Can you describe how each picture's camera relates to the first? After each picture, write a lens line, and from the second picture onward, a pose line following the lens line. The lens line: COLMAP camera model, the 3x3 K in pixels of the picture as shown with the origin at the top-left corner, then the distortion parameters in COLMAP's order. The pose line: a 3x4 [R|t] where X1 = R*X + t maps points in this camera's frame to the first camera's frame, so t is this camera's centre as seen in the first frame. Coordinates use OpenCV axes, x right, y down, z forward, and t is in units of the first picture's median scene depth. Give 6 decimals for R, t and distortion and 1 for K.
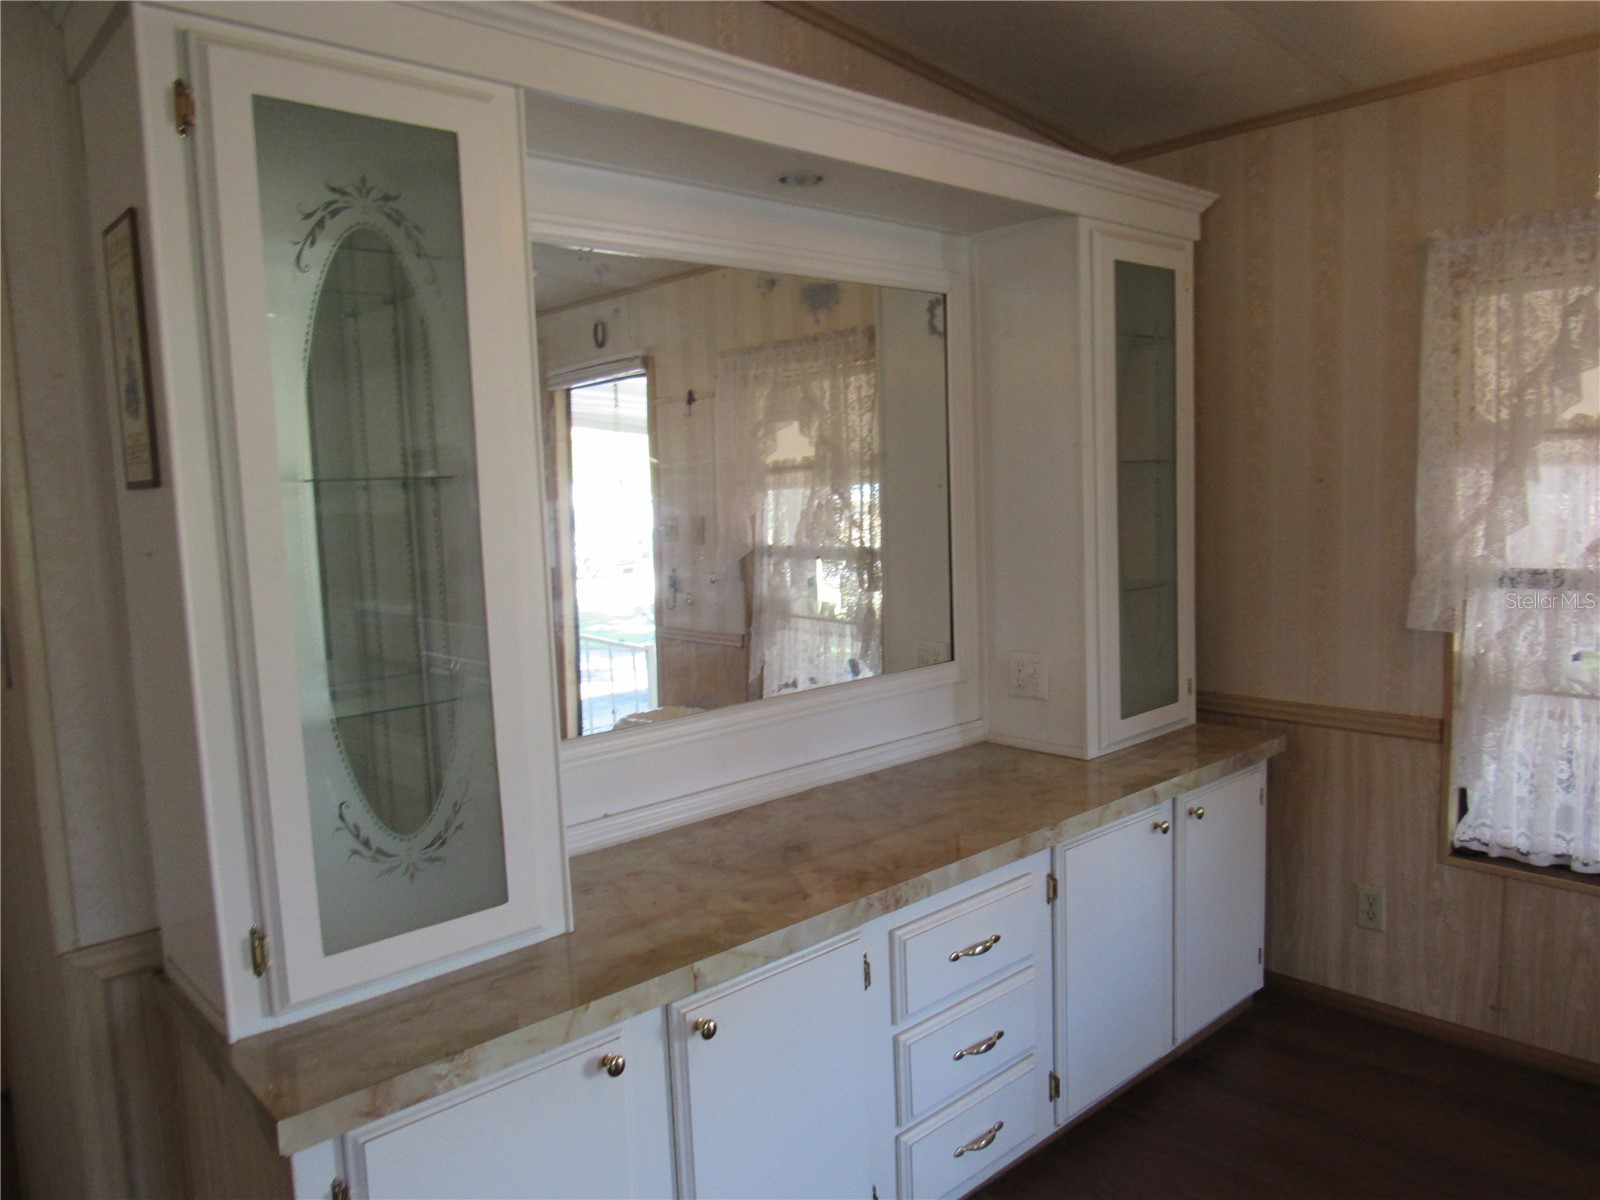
lens RADIAL K [[1138.4, 0, 800.8], [0, 1138.4, 598.1], [0, 0, 1]] dist [-0.025099, 0.007680]
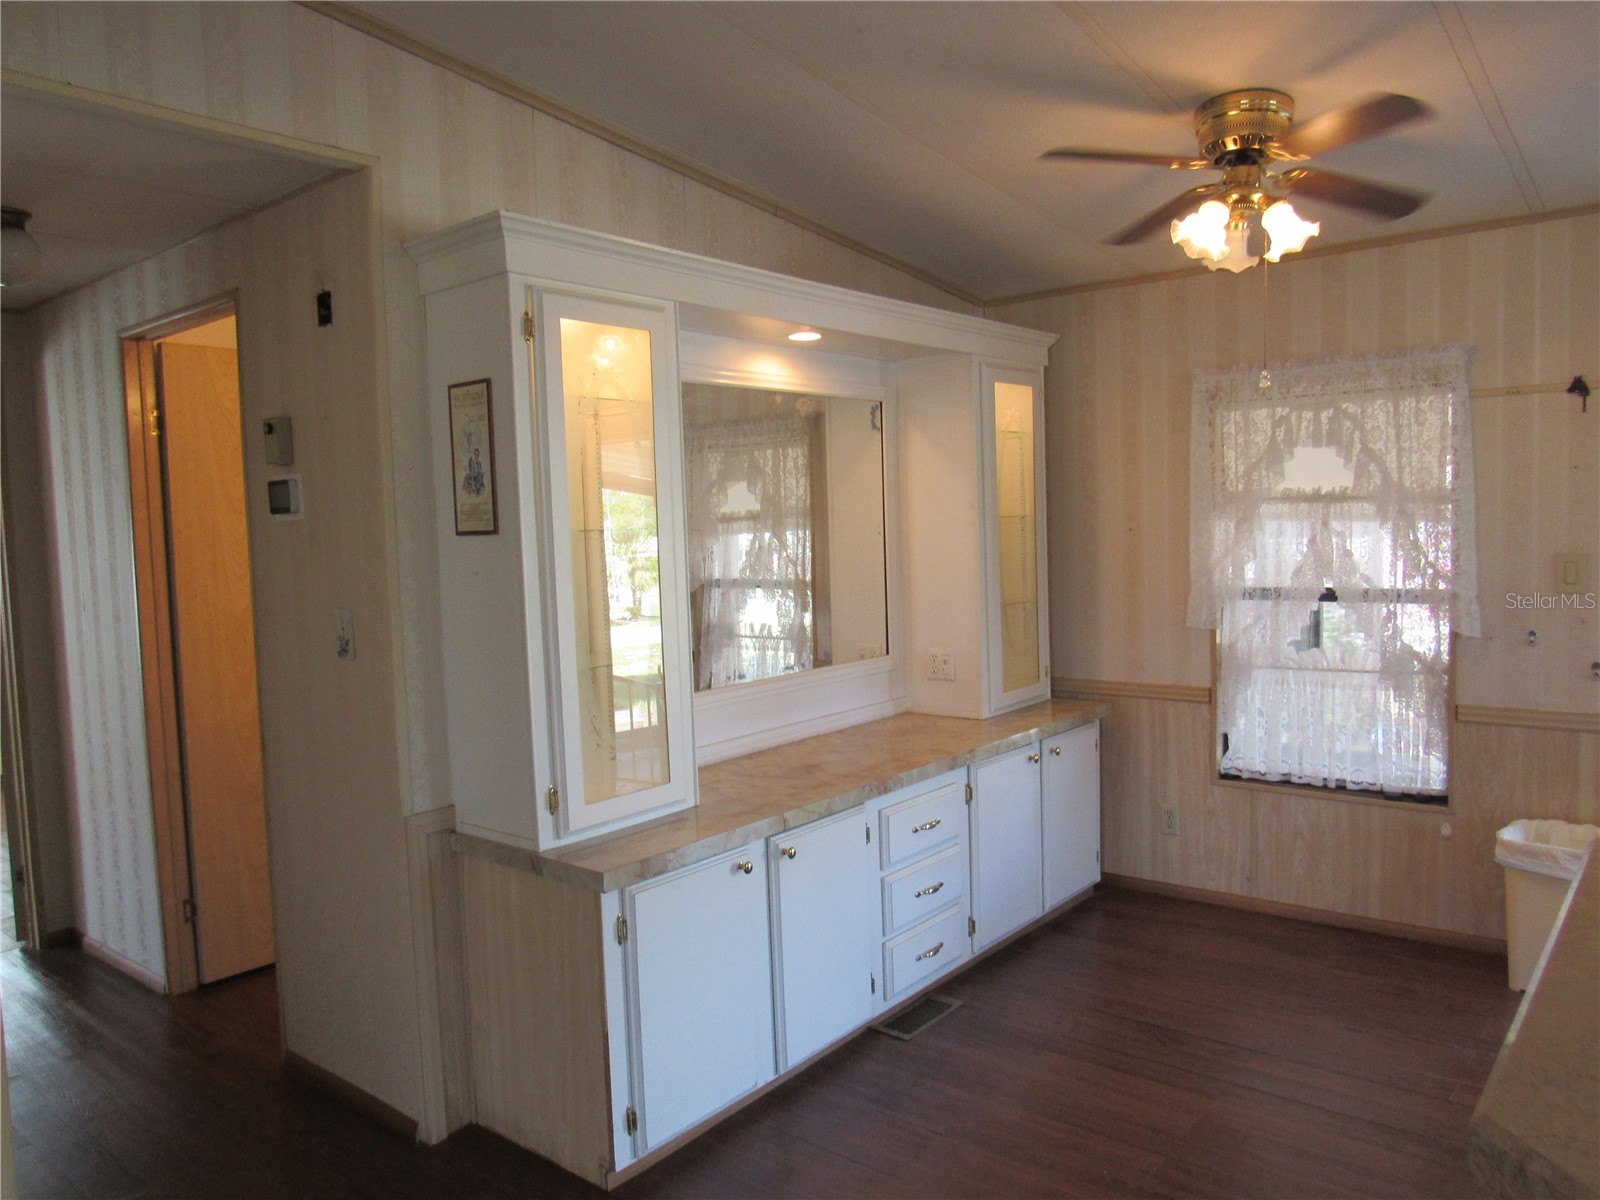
lens RADIAL K [[1138.4, 0, 790.7], [0, 1138.4, 596.3], [0, 0, 1]] dist [-0.025099, 0.007680]
pose [[0.991044, -0.005928, 0.133403, -0.194007], [0.011246, 0.999170, -0.039147, 0.039643], [-0.133060, 0.040297, 0.990288, -0.441828]]
